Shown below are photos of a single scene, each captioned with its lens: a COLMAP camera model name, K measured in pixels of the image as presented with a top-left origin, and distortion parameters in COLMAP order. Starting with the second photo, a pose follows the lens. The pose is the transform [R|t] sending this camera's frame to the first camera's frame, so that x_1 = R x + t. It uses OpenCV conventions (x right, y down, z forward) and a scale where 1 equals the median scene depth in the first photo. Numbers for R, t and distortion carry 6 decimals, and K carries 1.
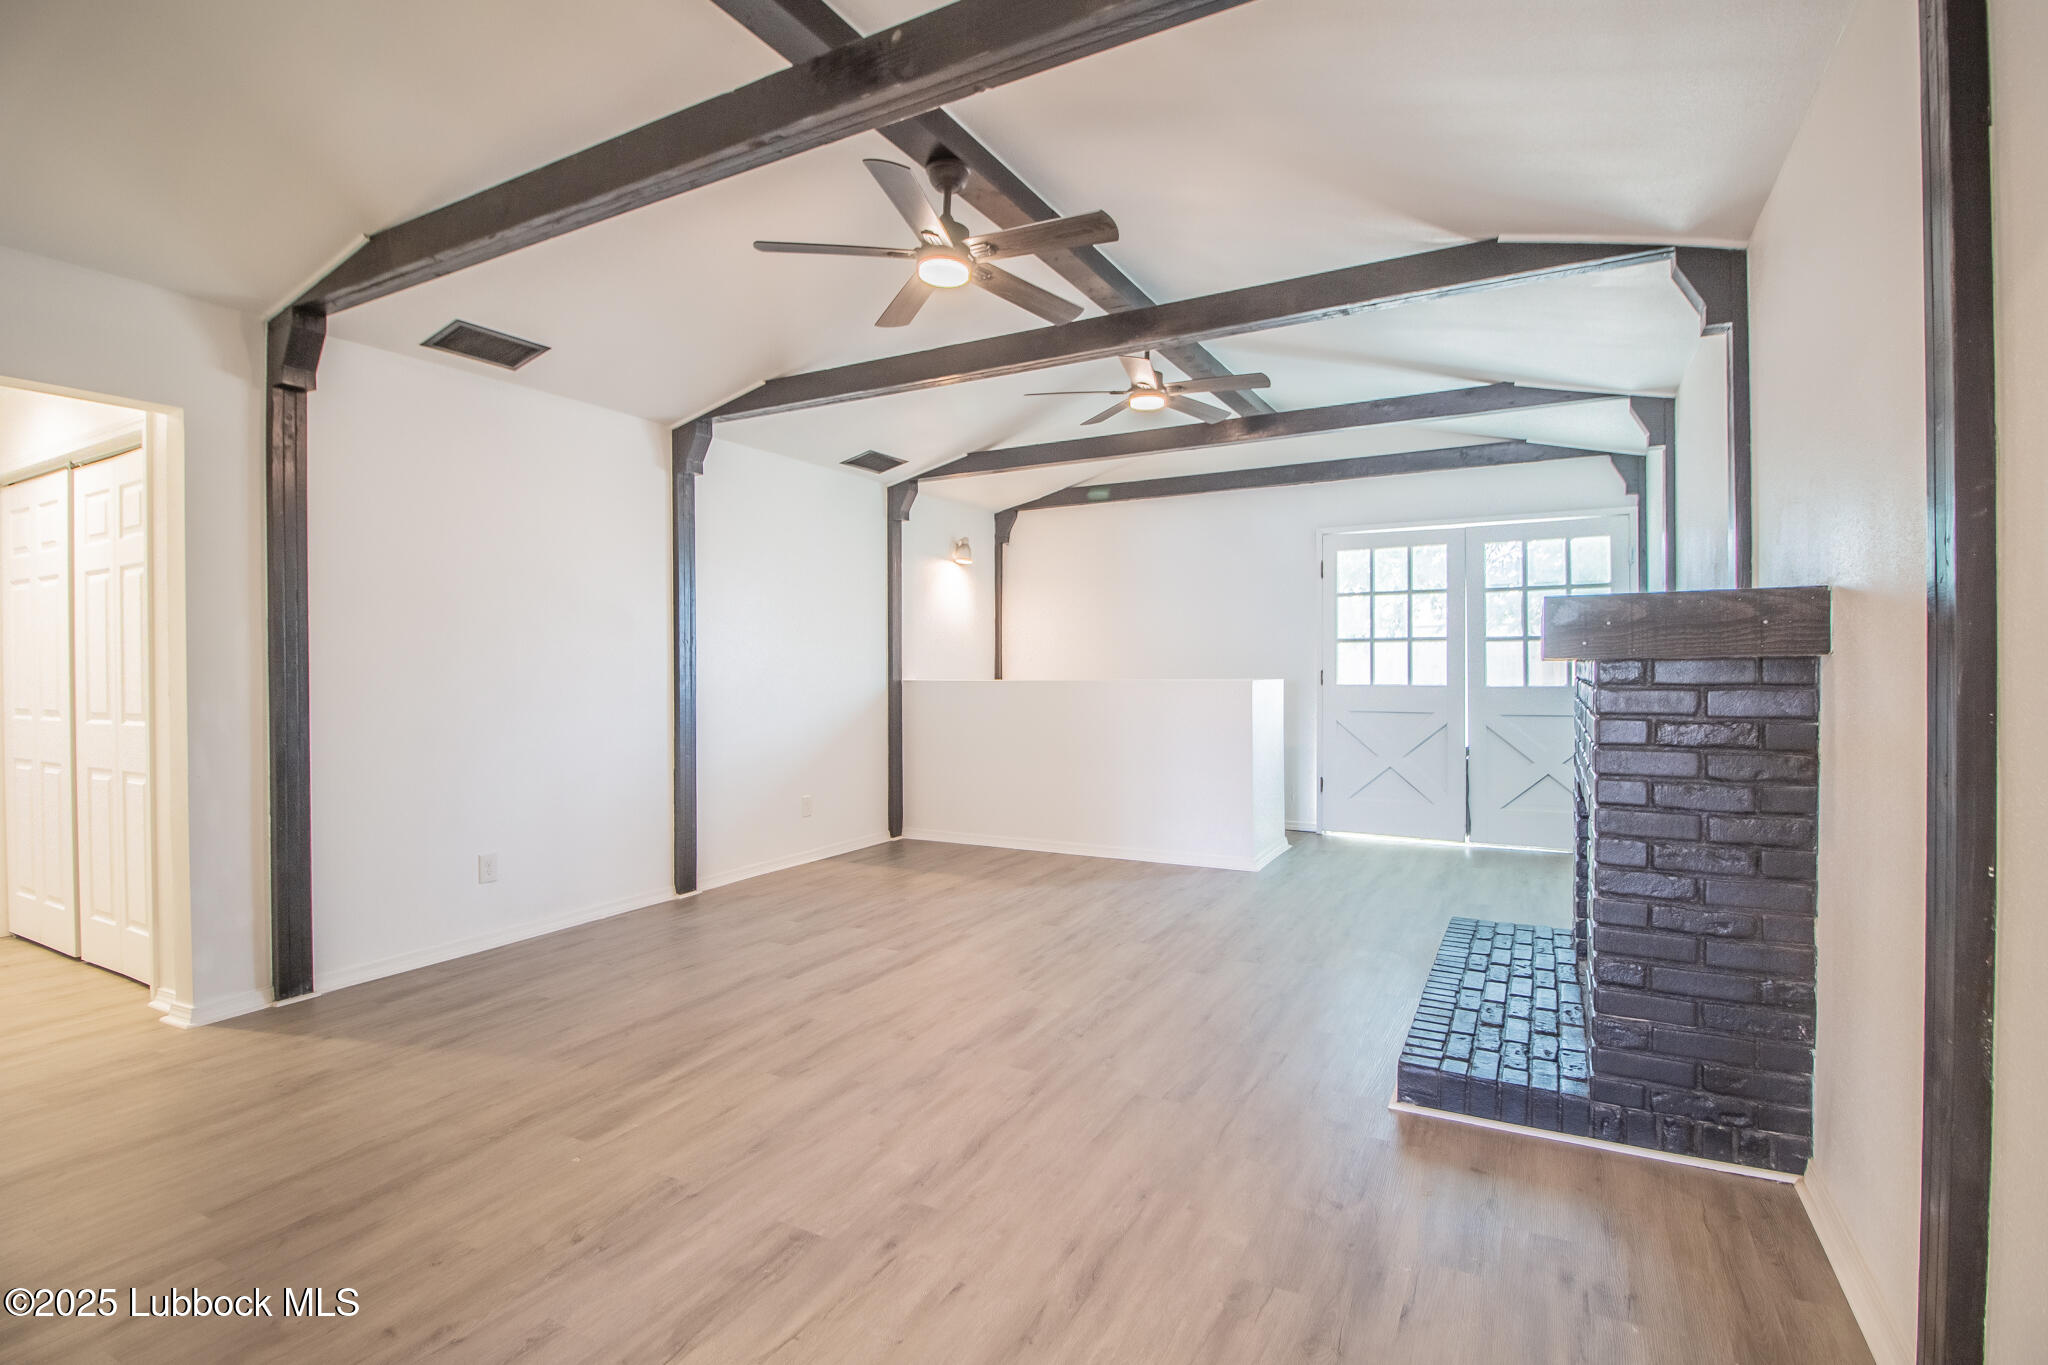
lens RADIAL K [[962.4, 0, 1028.6], [0, 962.4, 675.6], [0, 0, 1]] dist [-0.003473, -0.009741]
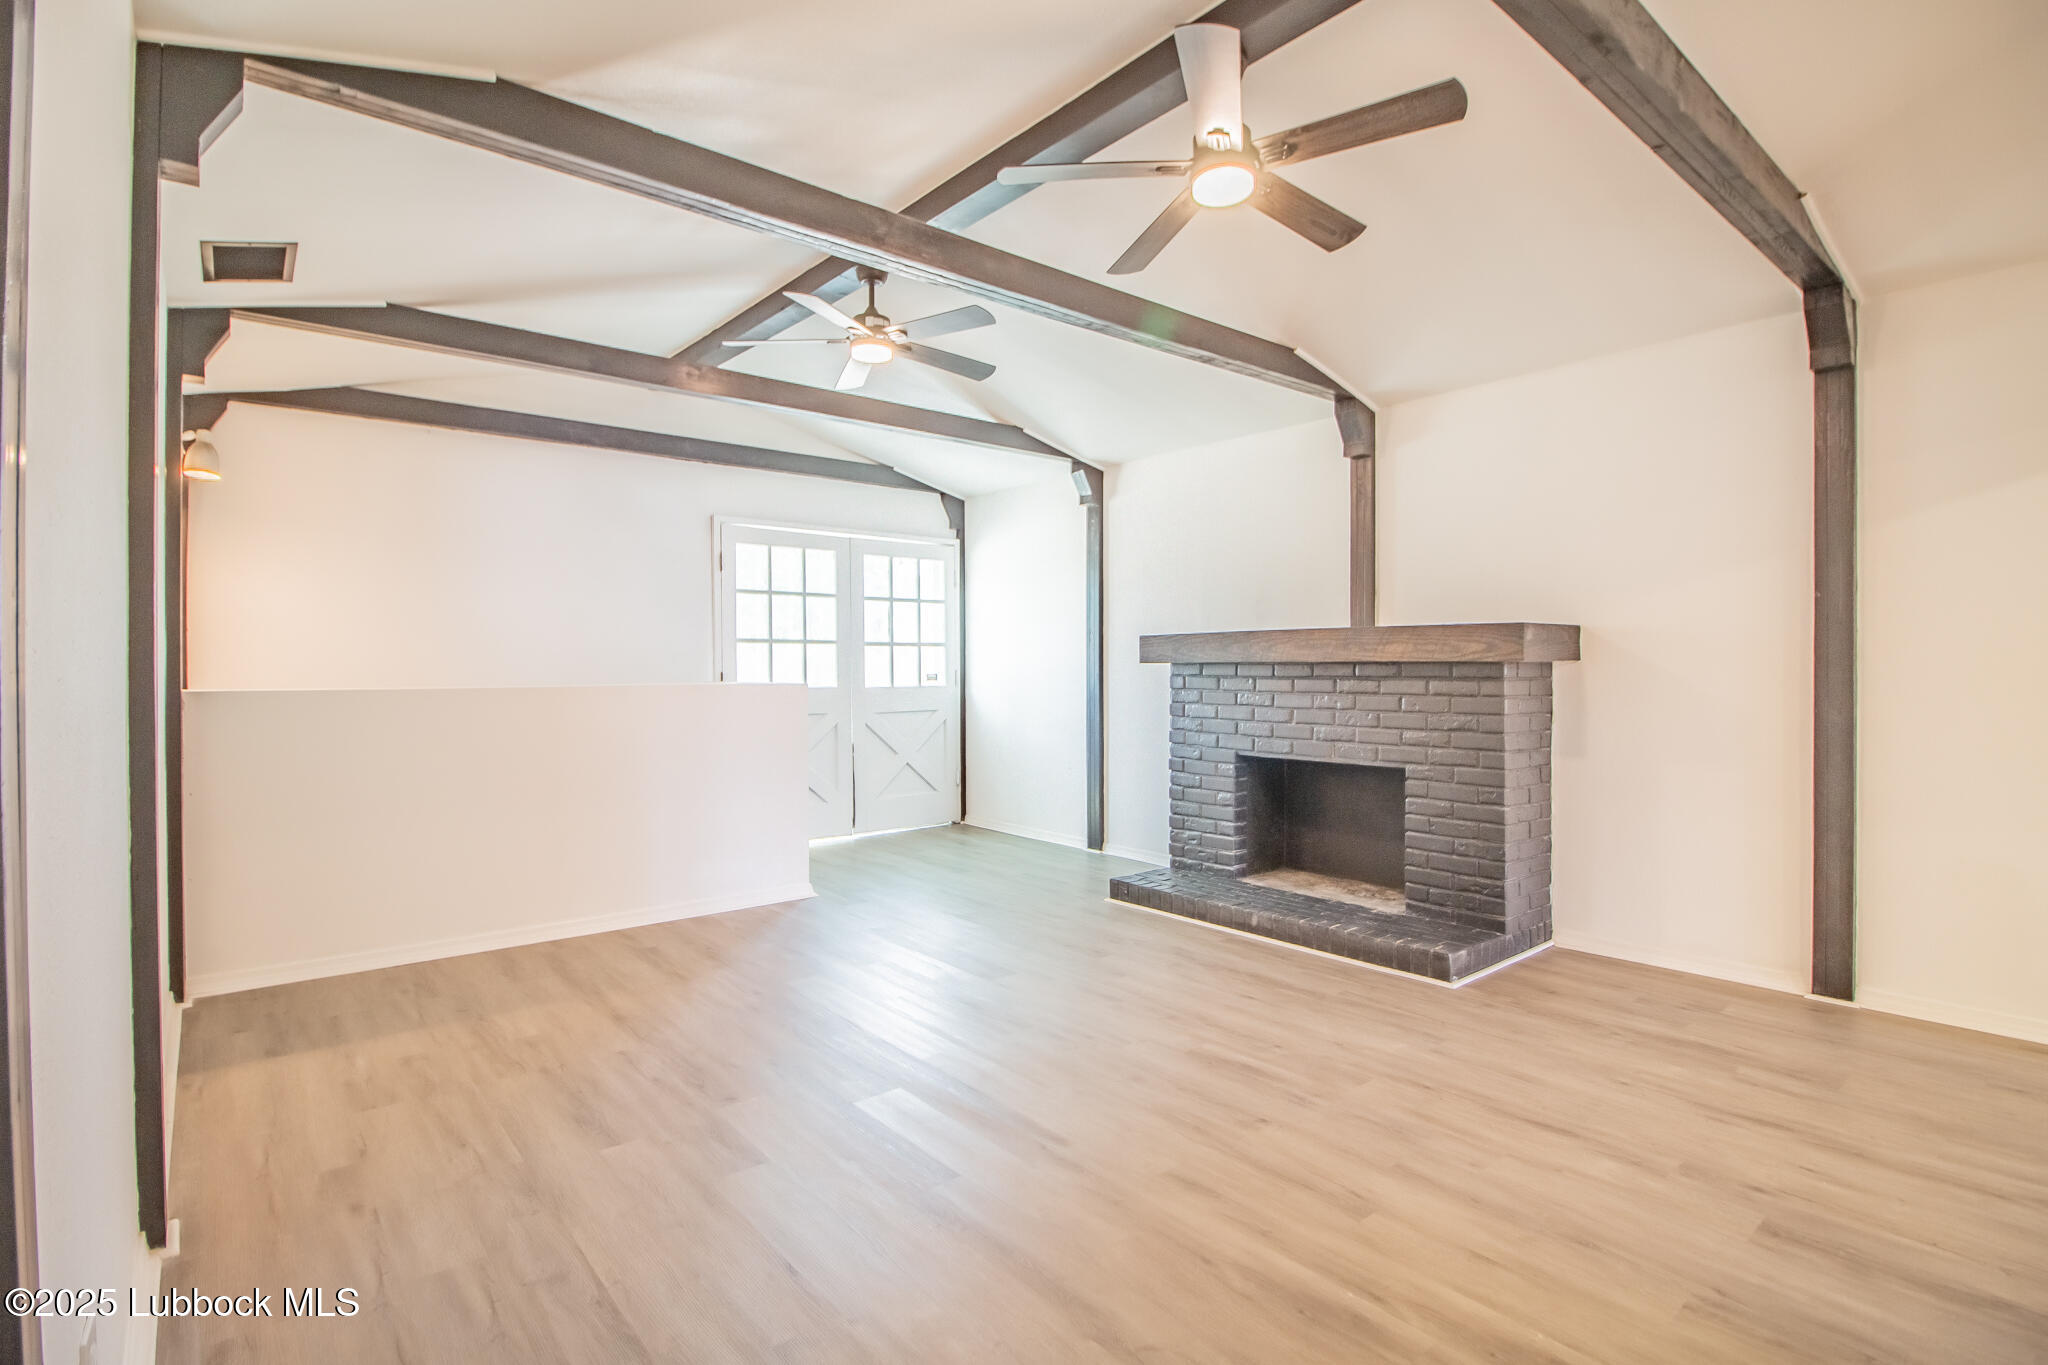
lens RADIAL K [[962.4, 0, 1028.6], [0, 962.4, 675.6], [0, 0, 1]] dist [-0.003473, -0.009741]
pose [[0.385399, -0.001513, 0.922749, -0.779227], [0.006701, 0.999977, -0.001160, 0.000836], [-0.922726, 0.006631, 0.385400, 0.714070]]
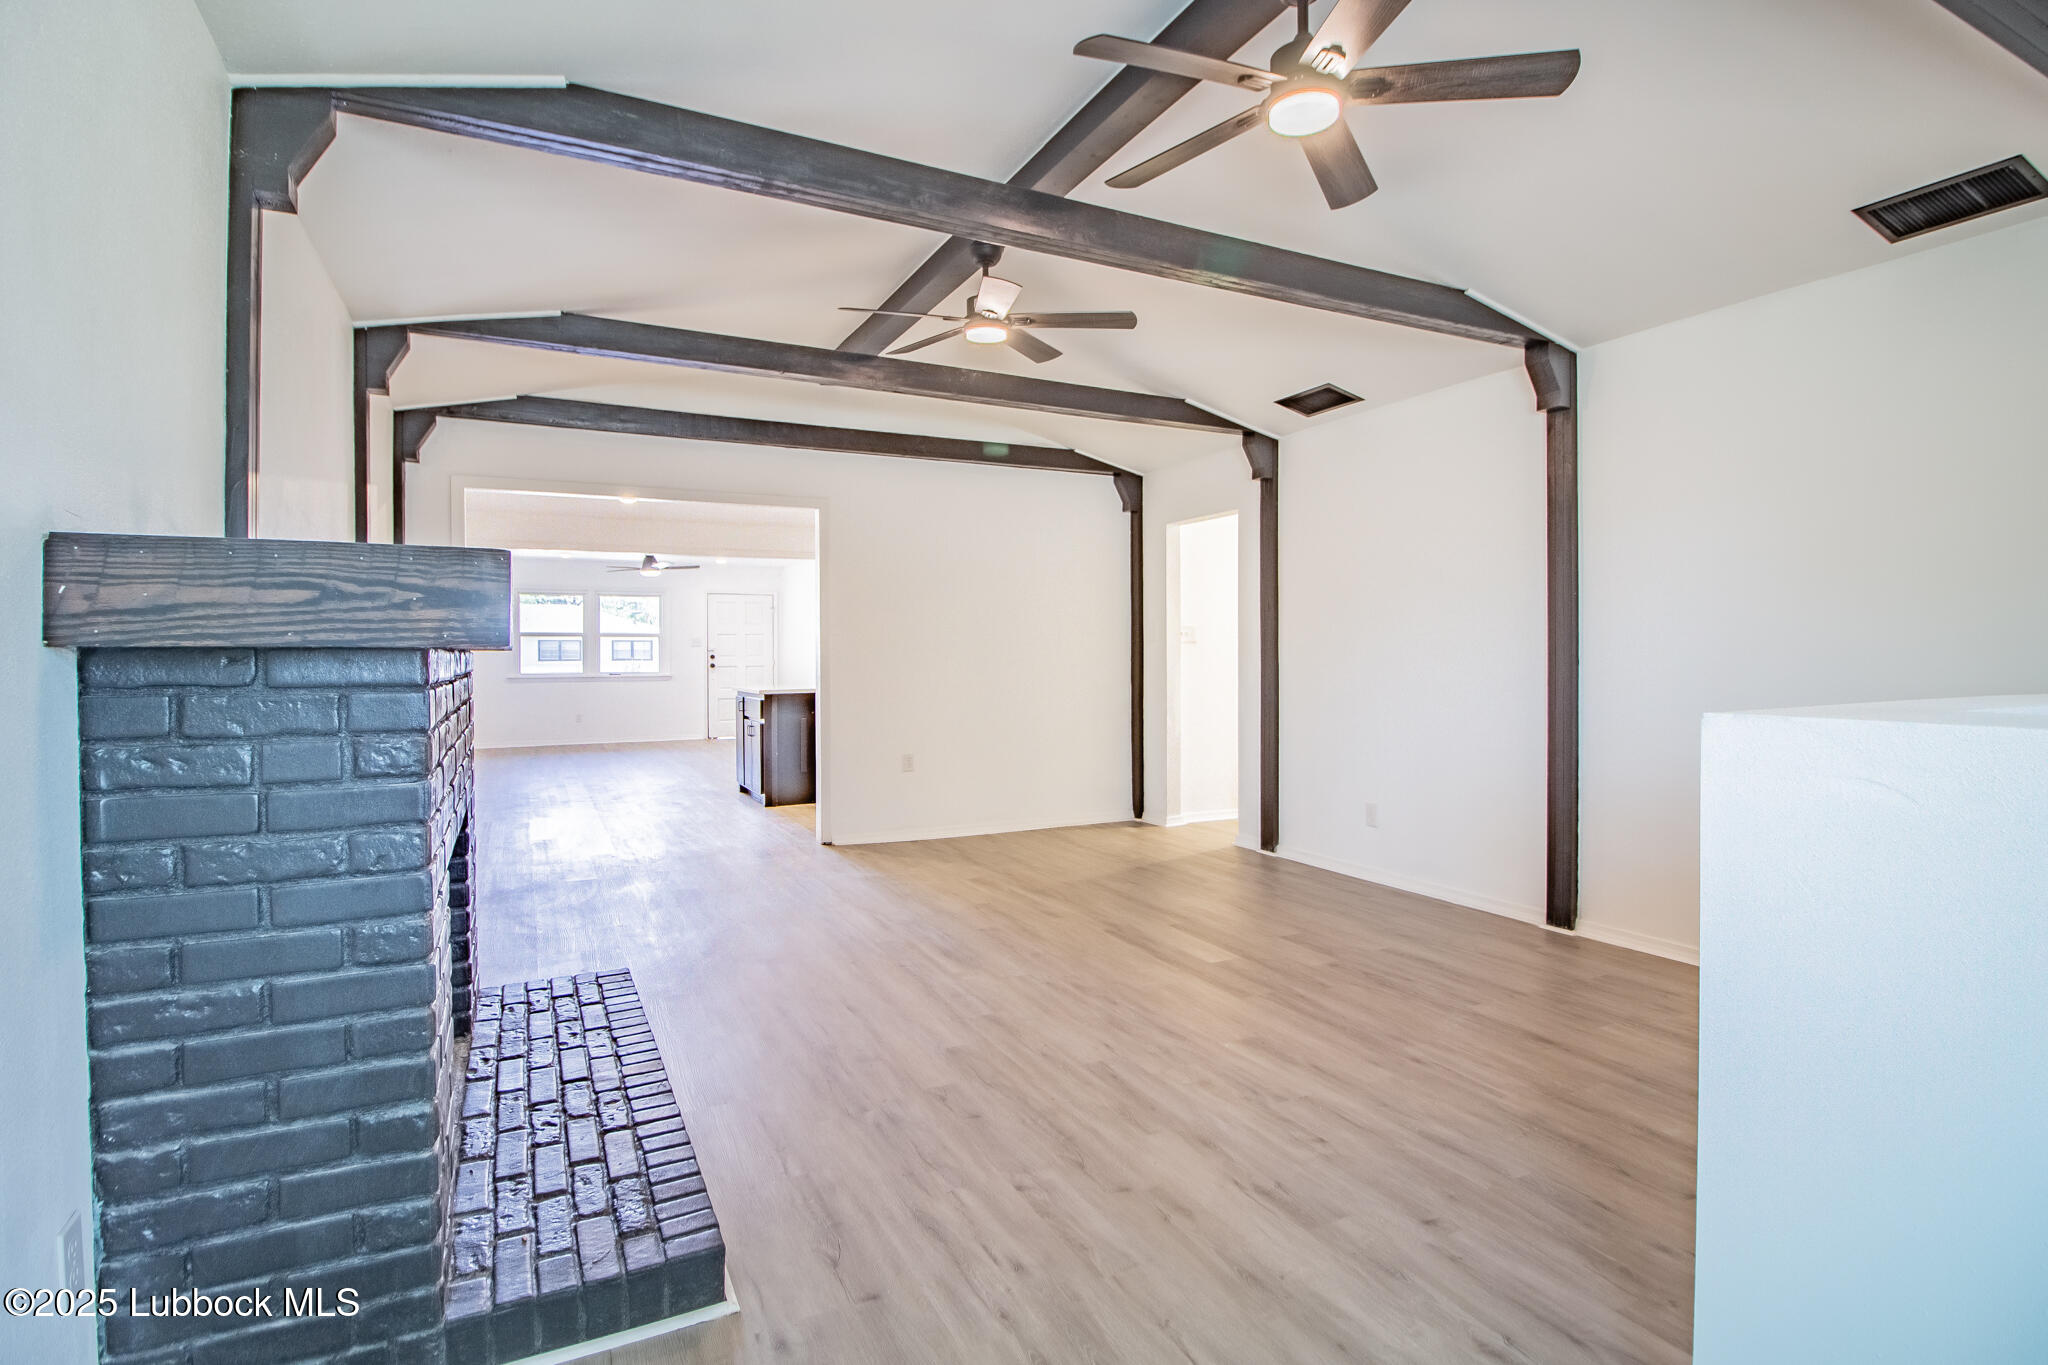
lens RADIAL K [[1023.7, 0, 1027.9], [0, 1023.7, 615.4], [0, 0, 1]] dist [-0.040929, -0.000598]
pose [[-0.576435, -0.025897, -0.816732, 0.823503], [-0.006258, 0.999608, -0.027279, -0.015183], [0.817119, -0.010613, -0.576372, 1.537408]]
